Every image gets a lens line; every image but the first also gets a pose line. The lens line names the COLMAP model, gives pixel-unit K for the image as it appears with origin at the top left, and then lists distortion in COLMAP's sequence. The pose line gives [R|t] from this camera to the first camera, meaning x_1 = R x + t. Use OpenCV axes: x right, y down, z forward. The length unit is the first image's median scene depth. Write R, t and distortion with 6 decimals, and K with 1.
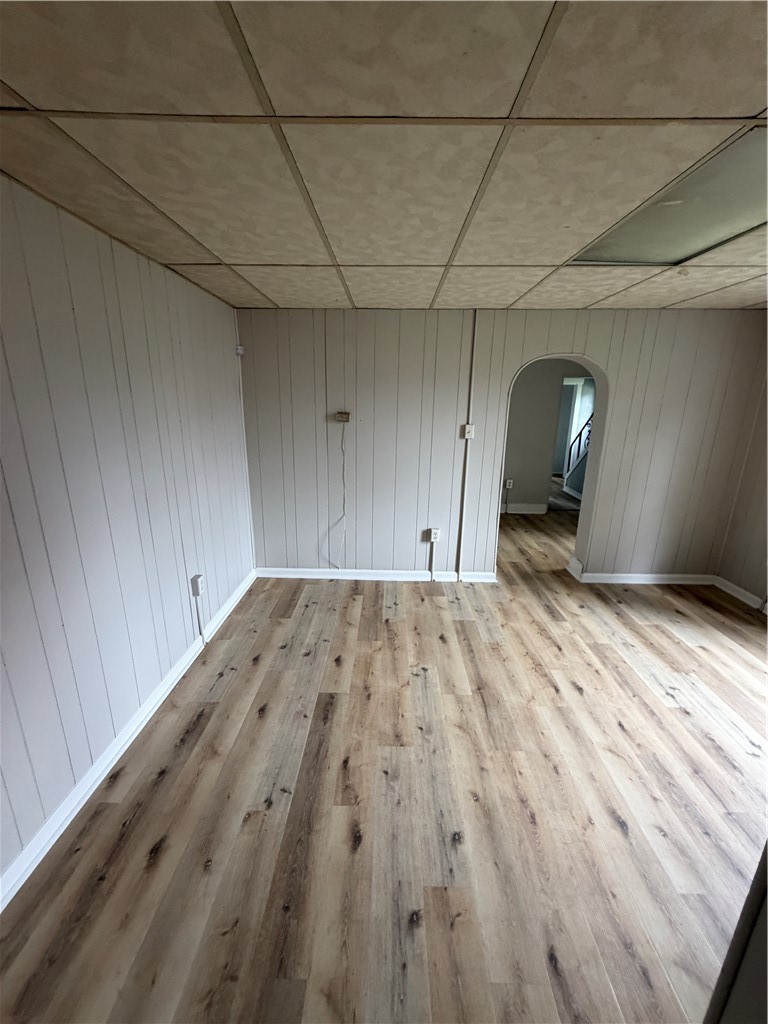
lens RADIAL K [[406.7, 0, 387.4], [0, 406.7, 511.4], [0, 0, 1]] dist [-0.004411, 0.000714]
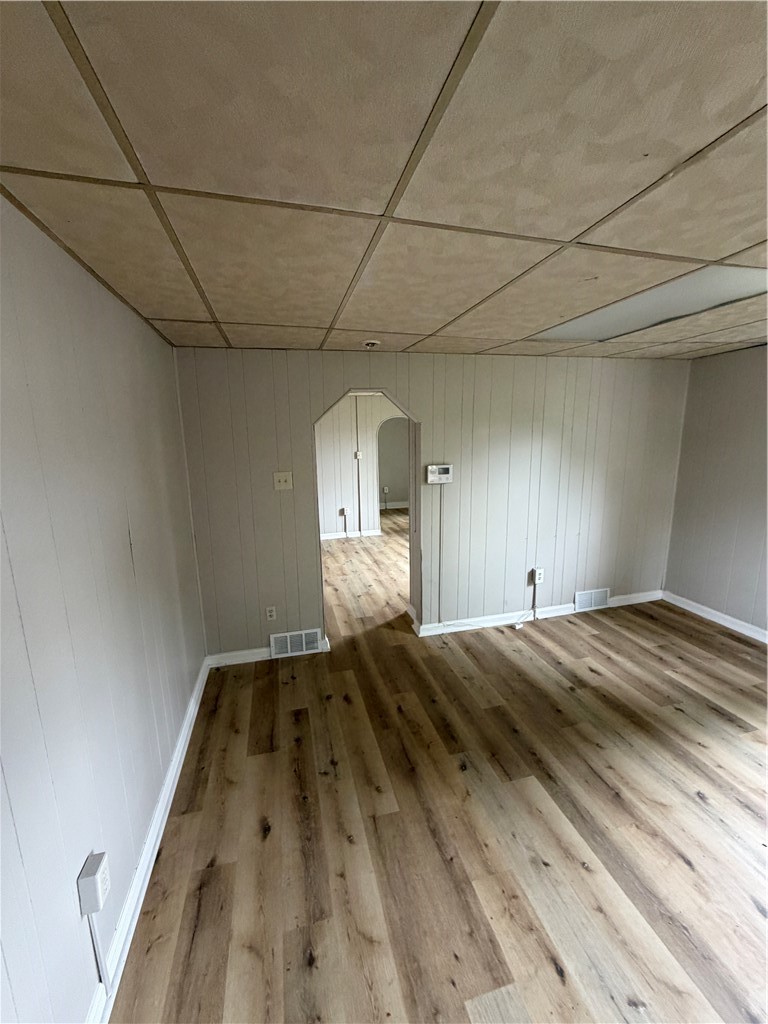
lens RADIAL K [[406.7, 0, 381.3], [0, 406.7, 510.6], [0, 0, 1]] dist [-0.004411, 0.000714]
pose [[0.965367, -0.081085, 0.247975, -0.189042], [0.103196, 0.991638, -0.077489, 0.215590], [-0.239618, 0.100396, 0.965662, -0.832419]]
